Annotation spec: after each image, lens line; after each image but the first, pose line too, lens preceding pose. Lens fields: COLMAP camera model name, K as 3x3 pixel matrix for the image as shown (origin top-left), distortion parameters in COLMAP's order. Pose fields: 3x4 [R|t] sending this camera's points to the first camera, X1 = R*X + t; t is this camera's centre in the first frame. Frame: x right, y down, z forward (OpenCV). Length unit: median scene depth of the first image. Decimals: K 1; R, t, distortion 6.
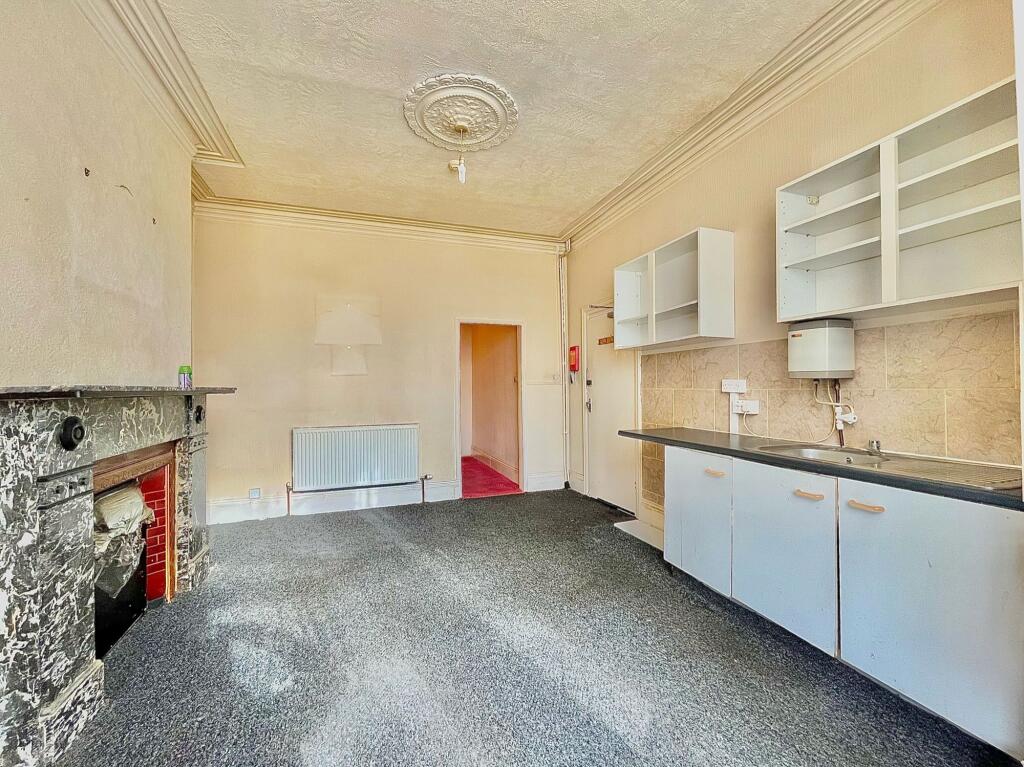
lens RADIAL K [[416.4, 0, 512.4], [0, 416.4, 385.7], [0, 0, 1]] dist [-0.000647, -0.000287]
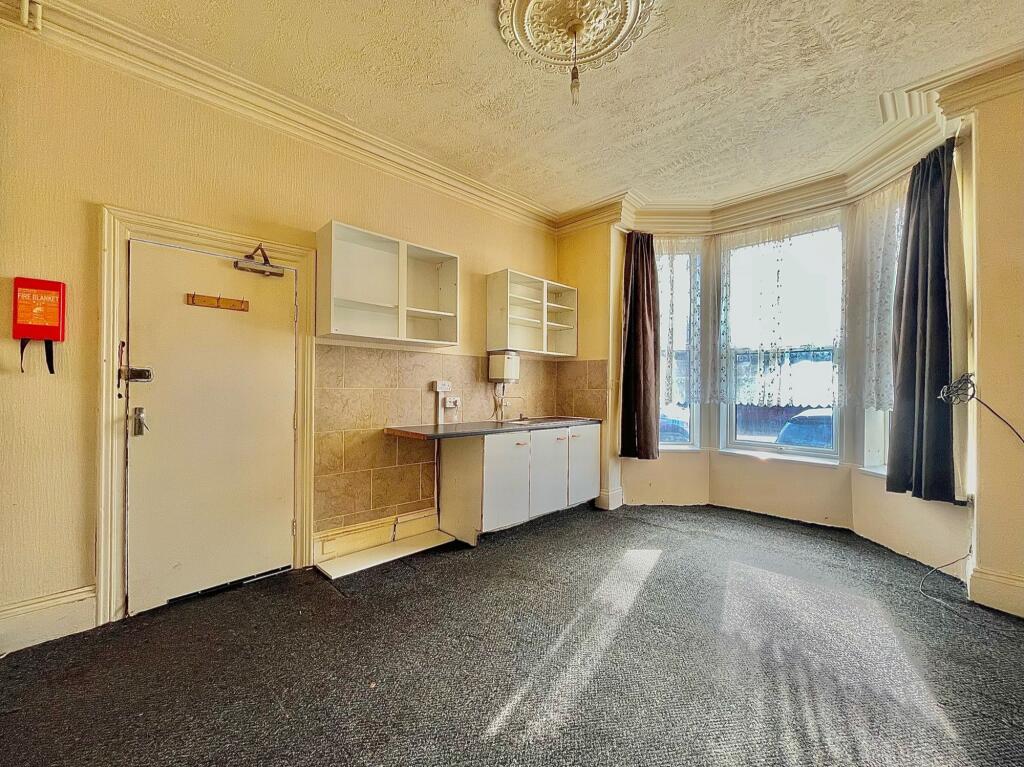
lens RADIAL K [[416.4, 0, 506.2], [0, 416.4, 385.6], [0, 0, 1]] dist [-0.000647, -0.000287]
pose [[-0.409465, 0.012221, 0.912244, -0.618877], [-0.009049, 0.999807, -0.017456, 0.015502], [-0.912281, -0.015402, -0.409276, 1.187171]]
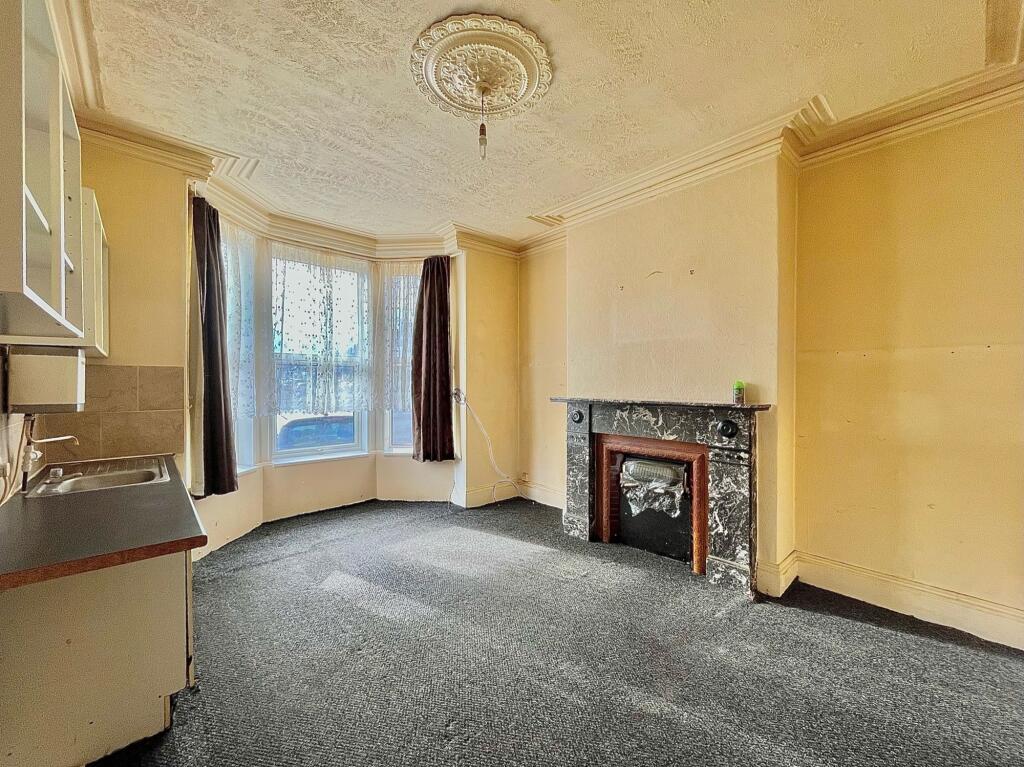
lens RADIAL K [[416.4, 0, 513.2], [0, 416.4, 384.9], [0, 0, 1]] dist [-0.000647, -0.000287]
pose [[-0.923467, 0.017011, -0.383301, 0.118240], [0.016149, 0.999855, 0.005466, -0.045076], [0.383338, -0.001143, -0.923607, 1.494906]]
